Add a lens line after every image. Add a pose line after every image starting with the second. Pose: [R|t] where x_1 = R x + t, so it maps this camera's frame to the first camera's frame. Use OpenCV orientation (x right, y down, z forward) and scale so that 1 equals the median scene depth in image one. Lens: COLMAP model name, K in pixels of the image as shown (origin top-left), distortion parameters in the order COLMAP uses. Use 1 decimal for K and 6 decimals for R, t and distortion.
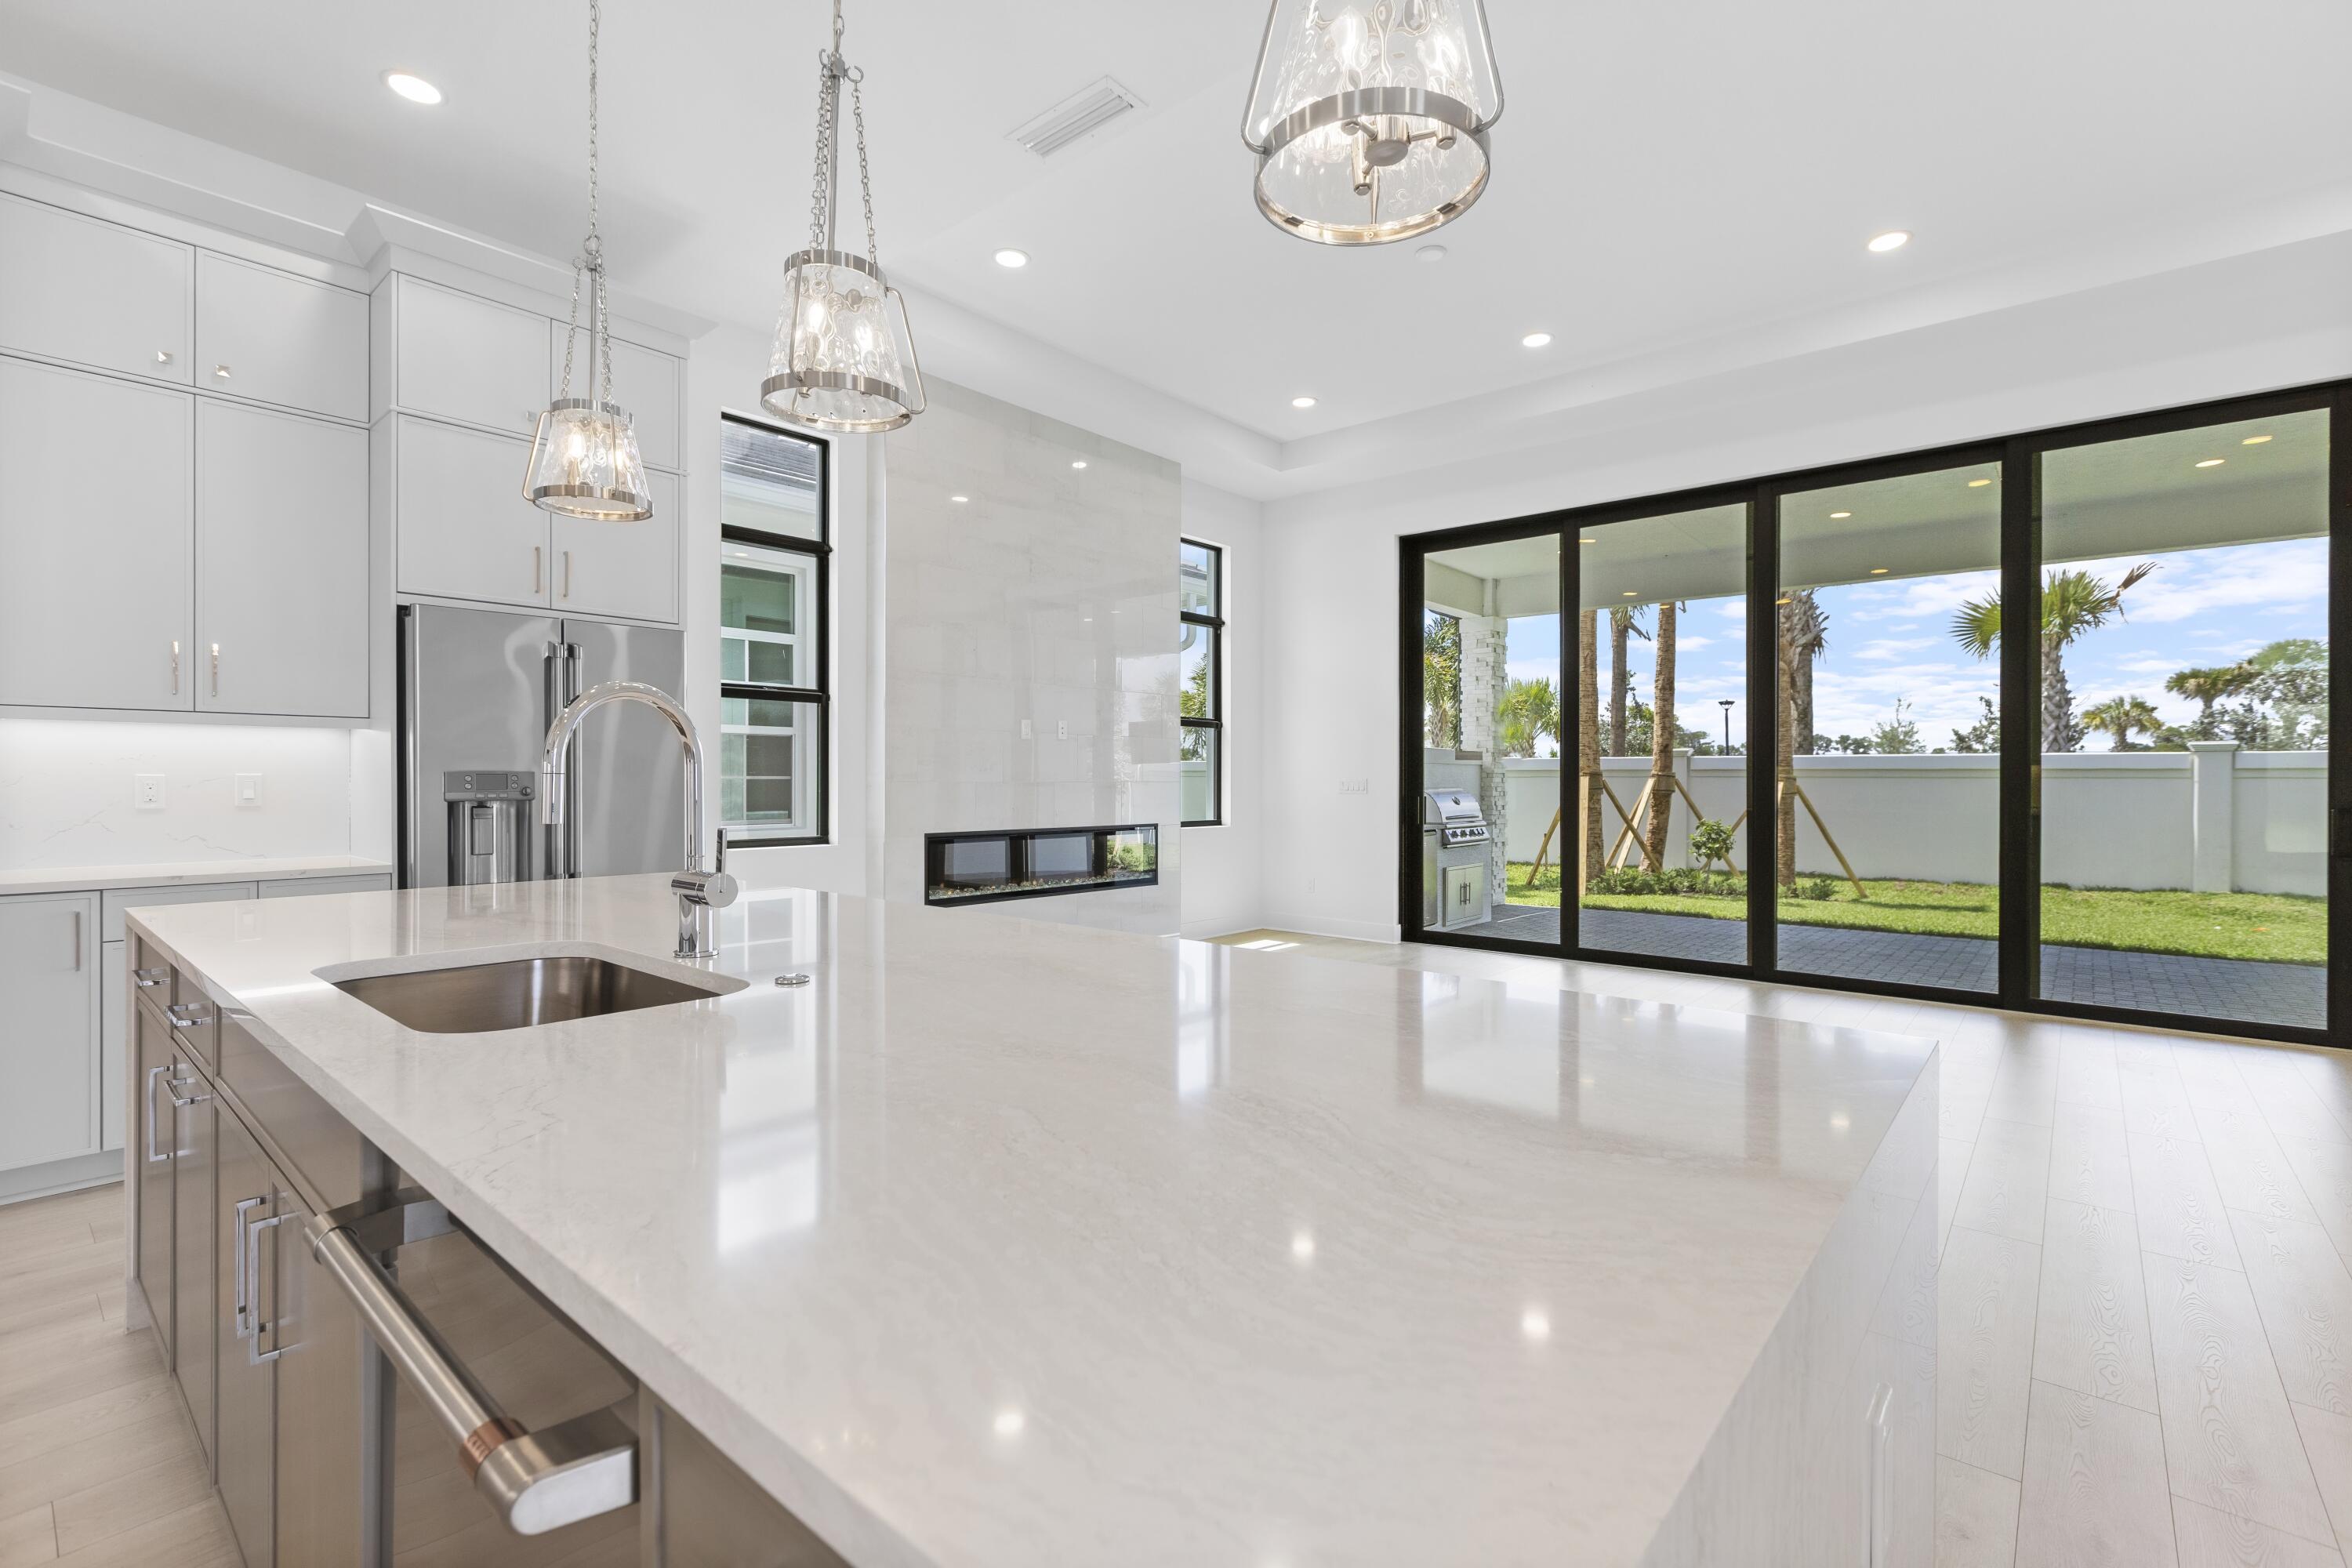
lens RADIAL K [[1039.6, 0, 1185.6], [0, 1039.6, 787.9], [0, 0, 1]] dist [0.002161, 0.000282]
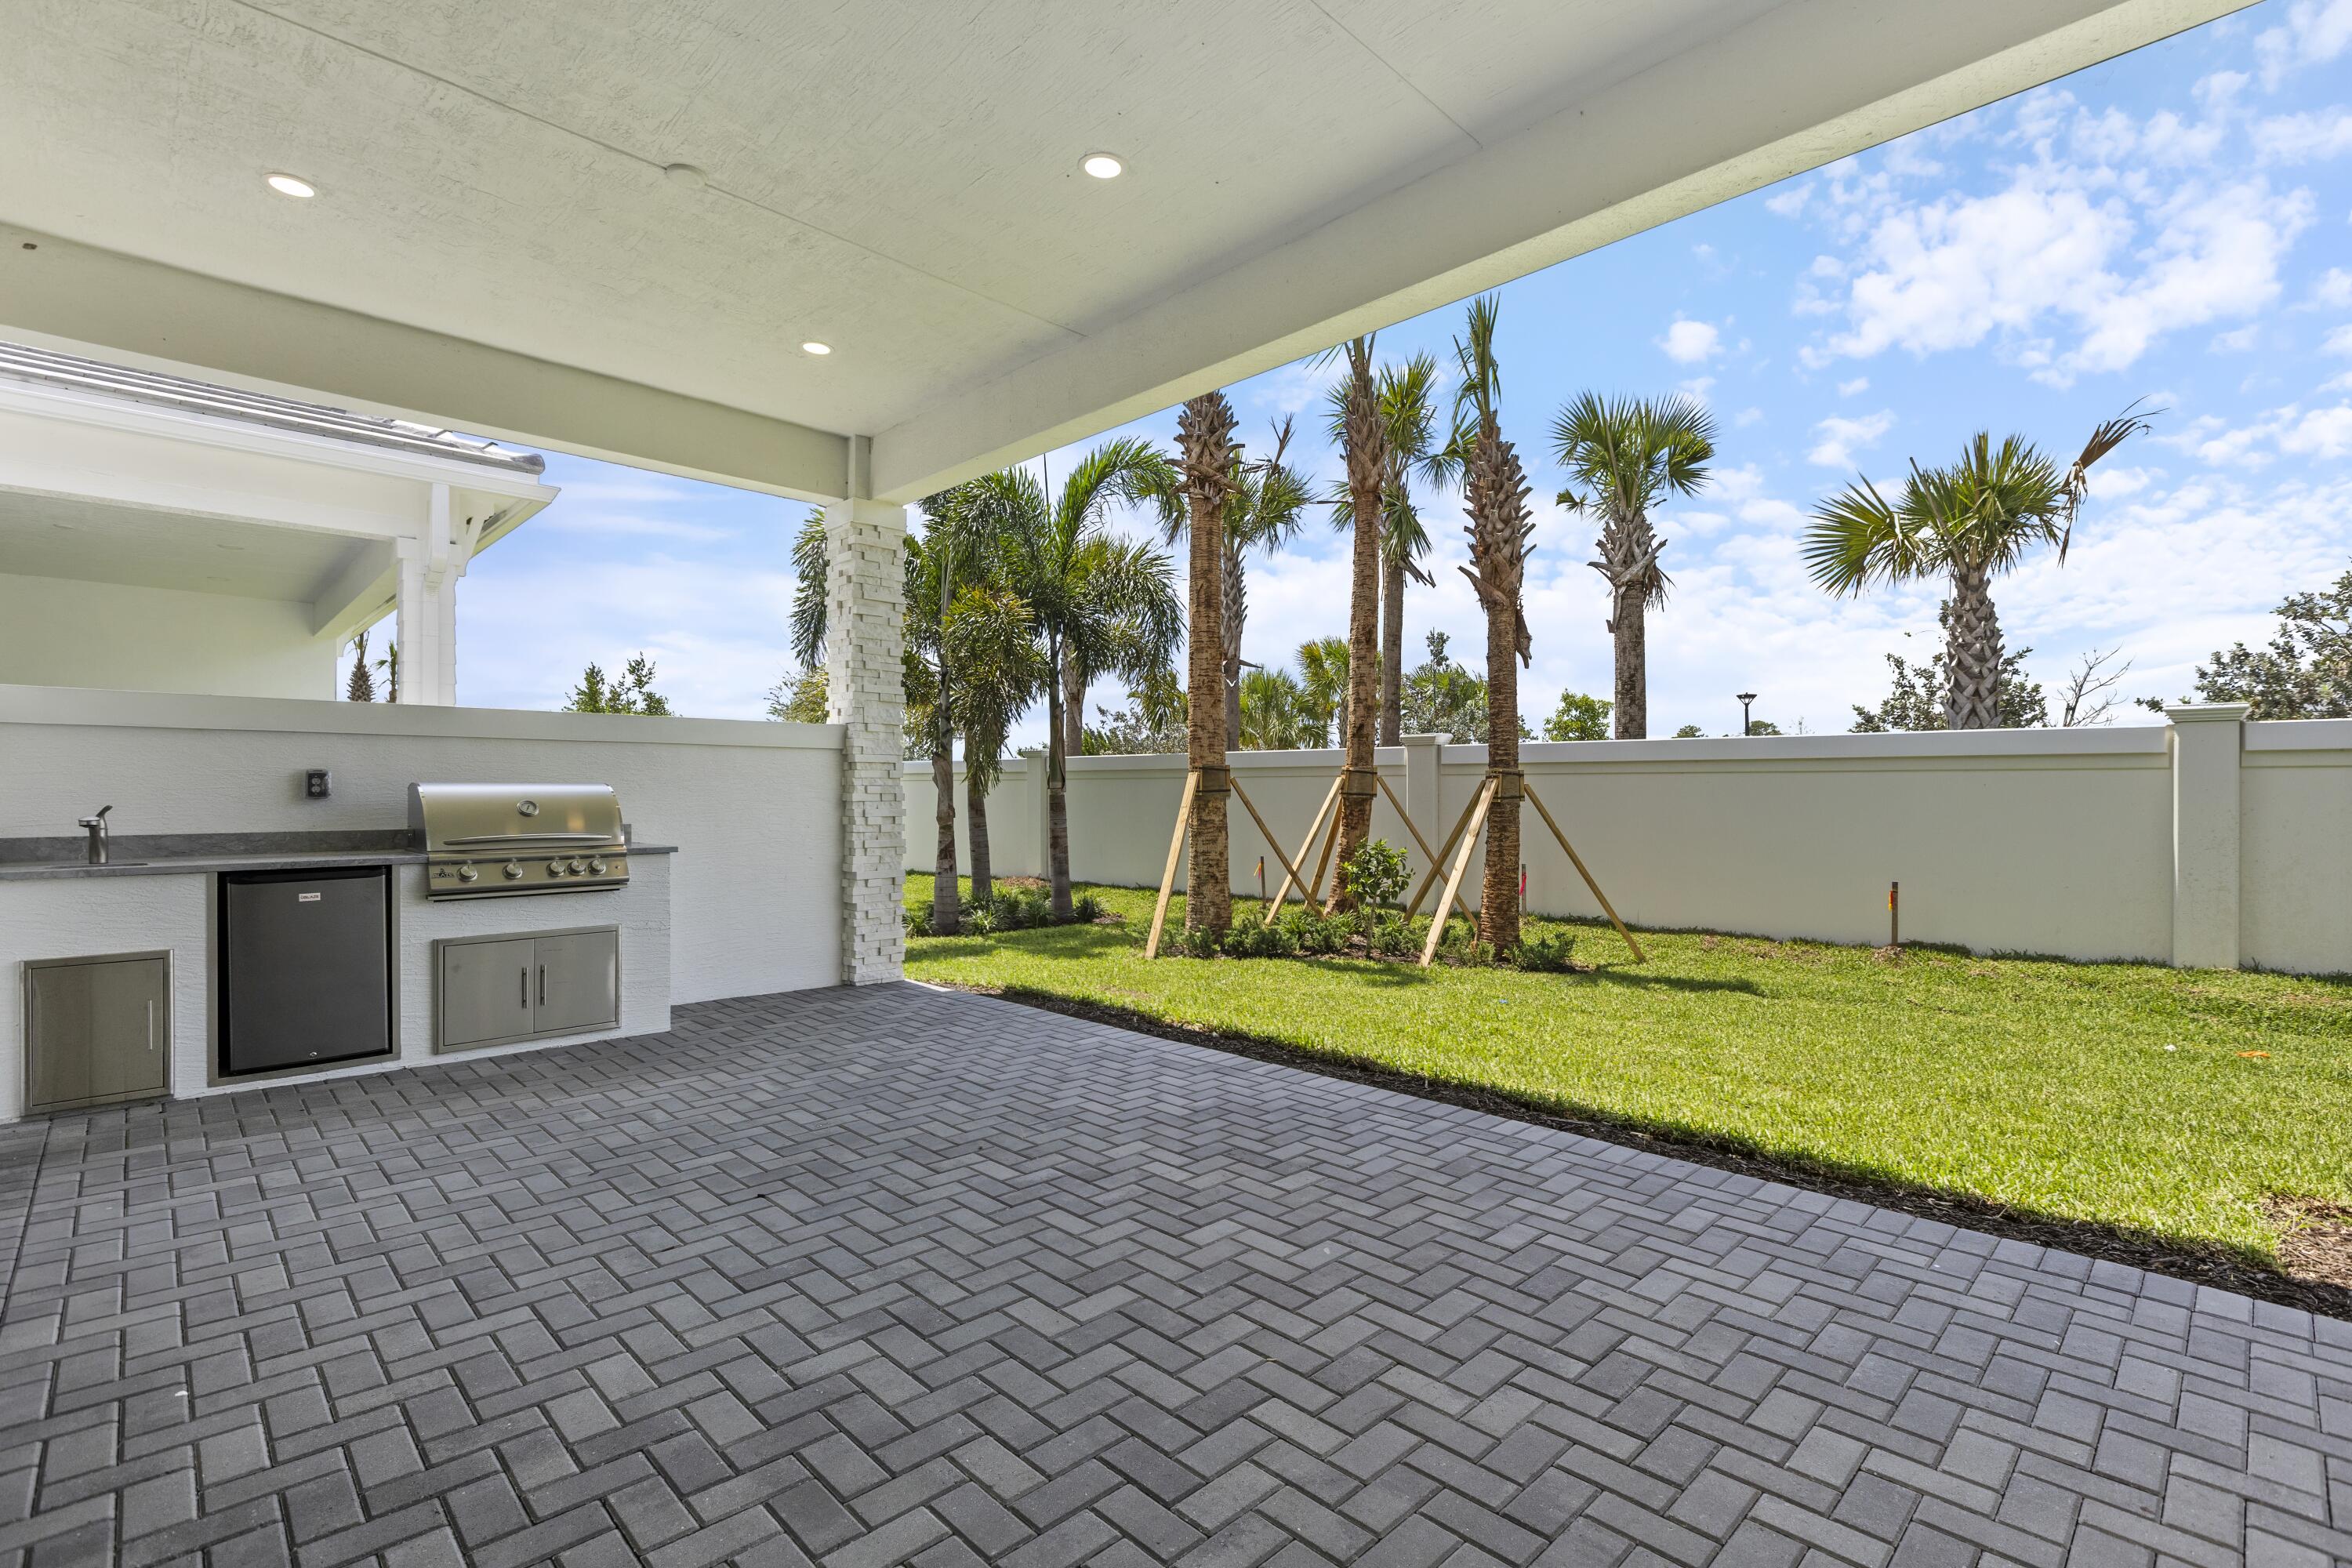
lens RADIAL K [[1062.8, 0, 1176.0], [0, 1062.8, 784.0], [0, 0, 1]] dist [0.002955, 0.000288]
pose [[0.996331, -0.002477, -0.085553, 0.454934], [0.001197, 0.999887, -0.015010, 0.007084], [0.085581, 0.014852, 0.996221, 0.354033]]
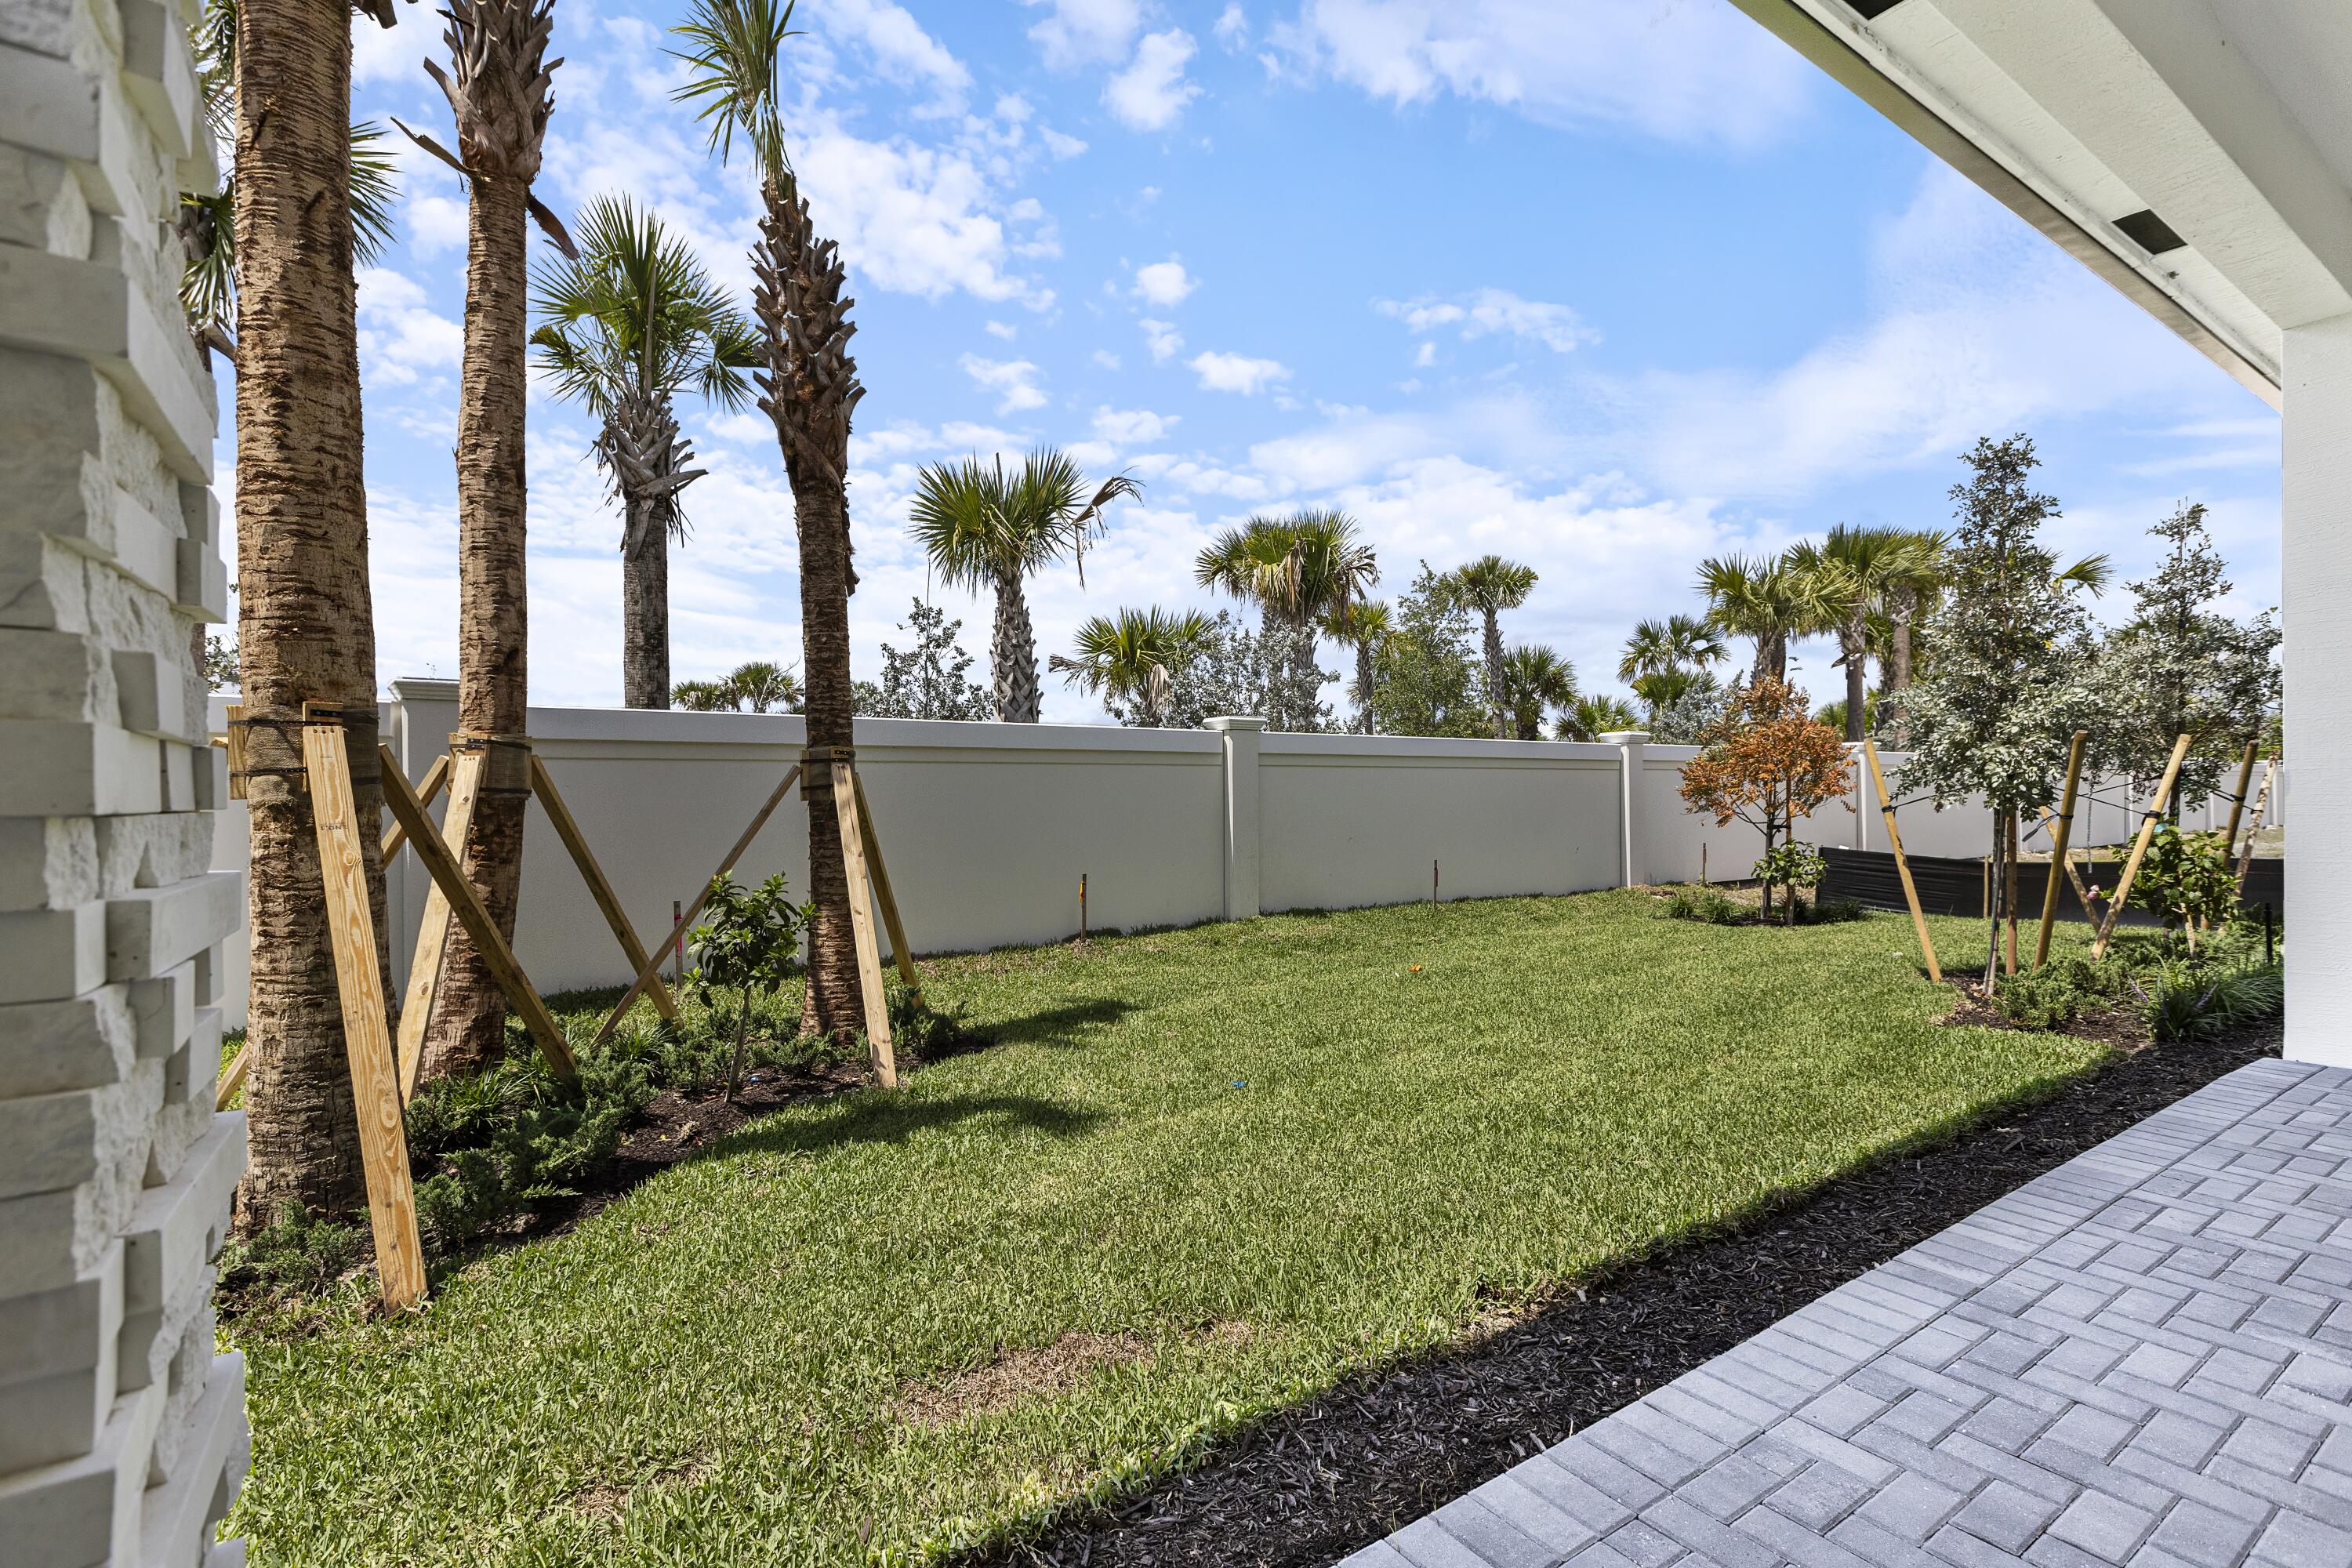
lens RADIAL K [[1065.1, 0, 1180.8], [0, 1065.1, 793.3], [0, 0, 1]] dist [0.001984, 0.000618]
pose [[0.267730, -0.007491, 0.963465, 0.222791], [0.016516, 0.999859, 0.003184, 0.006773], [-0.963352, 0.015060, 0.267816, 0.803365]]
